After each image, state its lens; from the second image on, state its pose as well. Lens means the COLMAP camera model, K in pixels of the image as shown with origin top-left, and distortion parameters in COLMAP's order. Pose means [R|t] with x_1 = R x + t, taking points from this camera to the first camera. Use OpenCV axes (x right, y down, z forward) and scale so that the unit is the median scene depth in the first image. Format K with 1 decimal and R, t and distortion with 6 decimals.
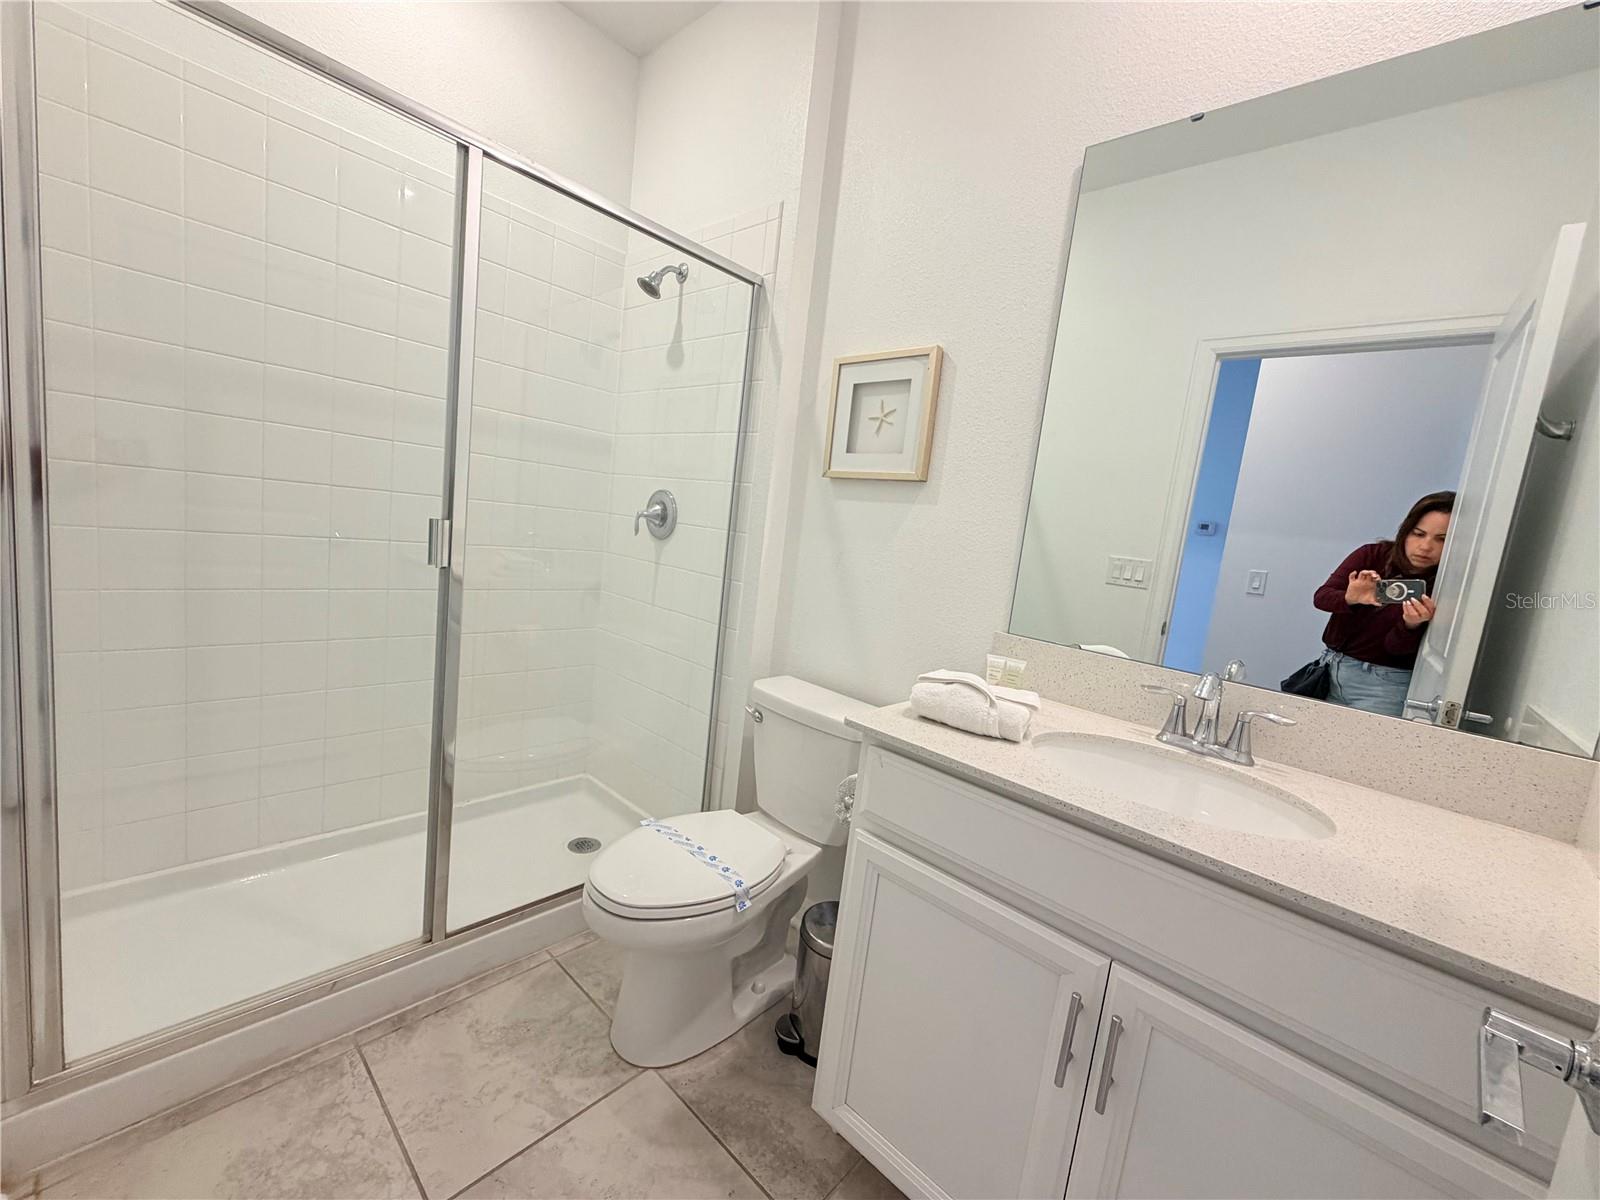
lens RADIAL K [[636.9, 0, 804.1], [0, 636.9, 602.0], [0, 0, 1]] dist [-0.000905, 0.000444]
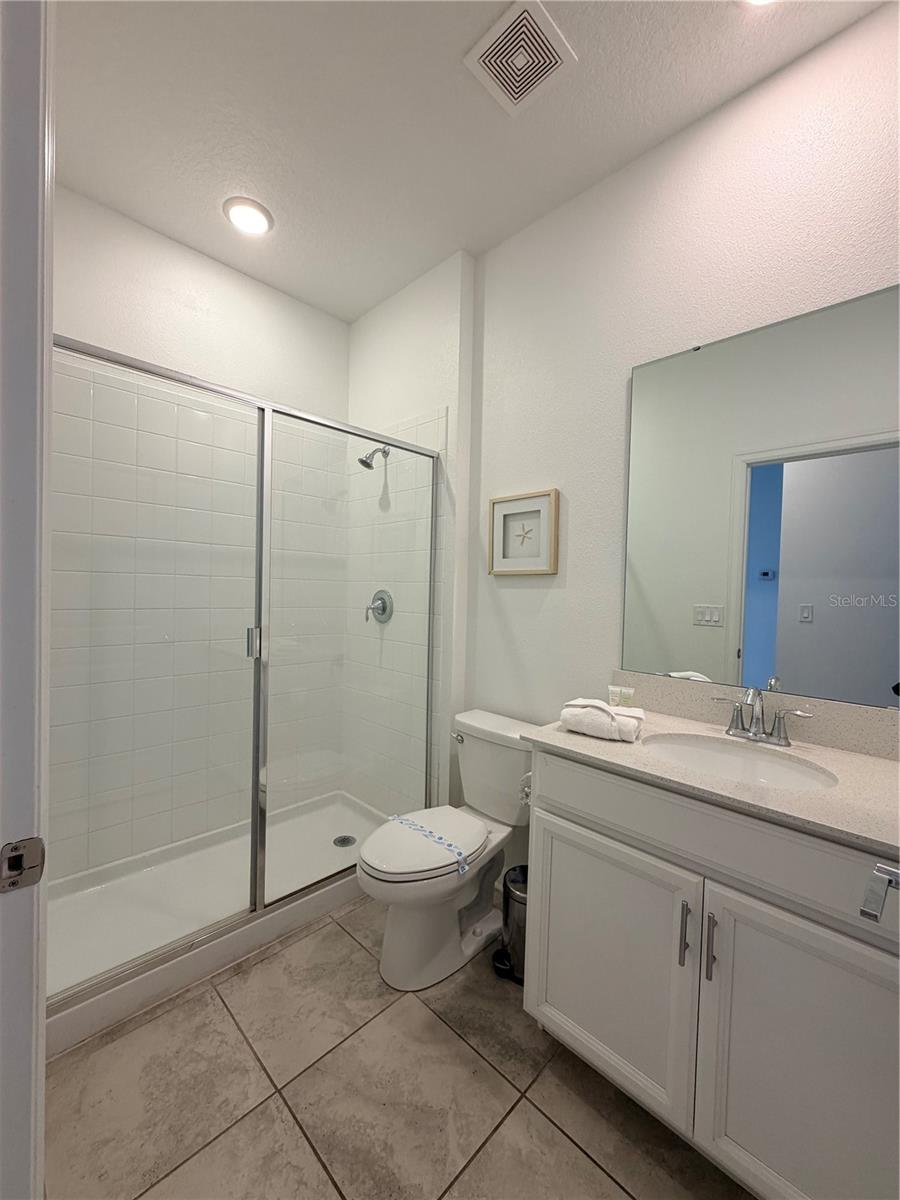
lens RADIAL K [[477.7, 0, 453.8], [0, 477.7, 599.0], [0, 0, 1]] dist [-0.000905, 0.000444]
pose [[0.995269, -0.088742, -0.039563, -0.017757], [0.083961, 0.990441, -0.109436, -0.028728], [0.048896, 0.105596, 0.993206, -0.175127]]
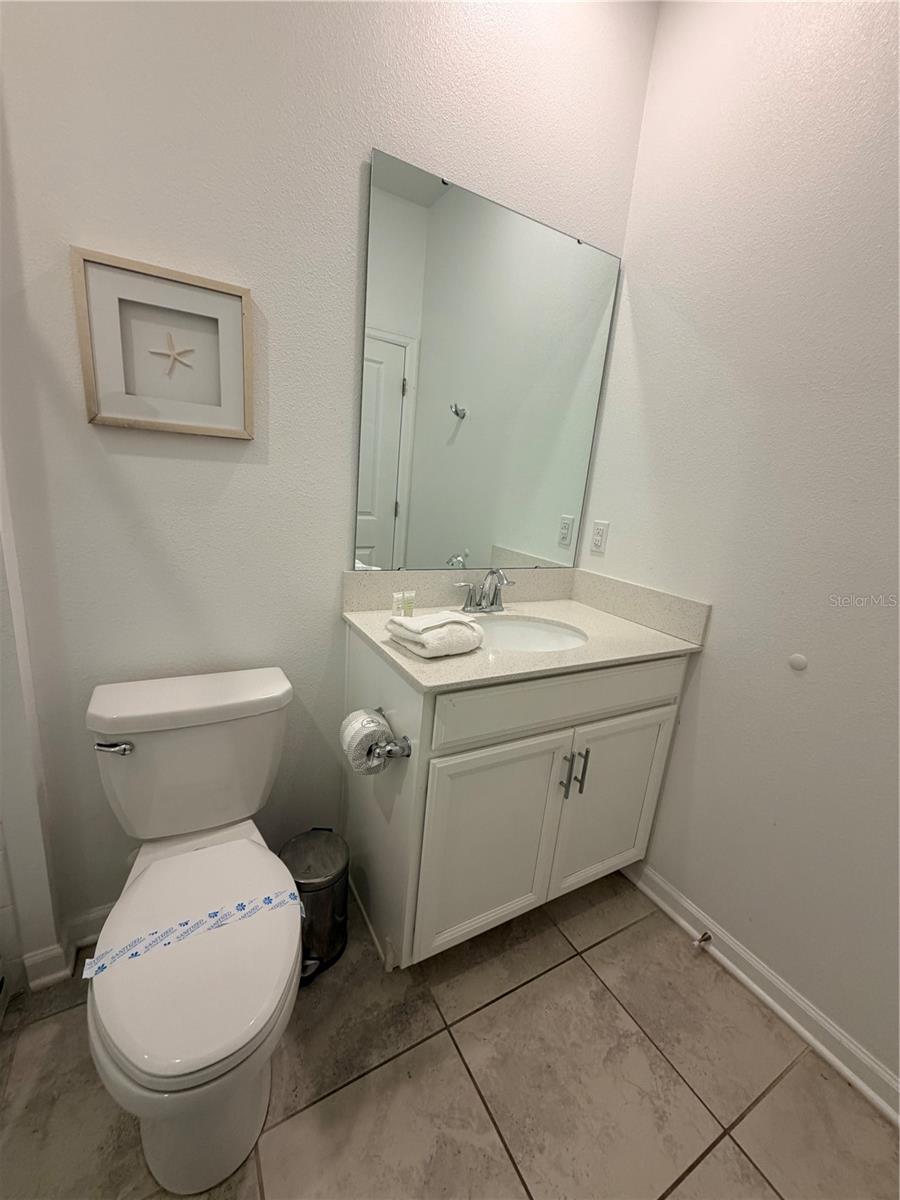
lens RADIAL K [[477.7, 0, 443.2], [0, 477.7, 597.8], [0, 0, 1]] dist [-0.000905, 0.000444]
pose [[0.322735, -0.309964, 0.894296, -0.529964], [0.071527, 0.950141, 0.303507, -0.189923], [-0.943783, -0.033986, 0.328815, 0.556375]]
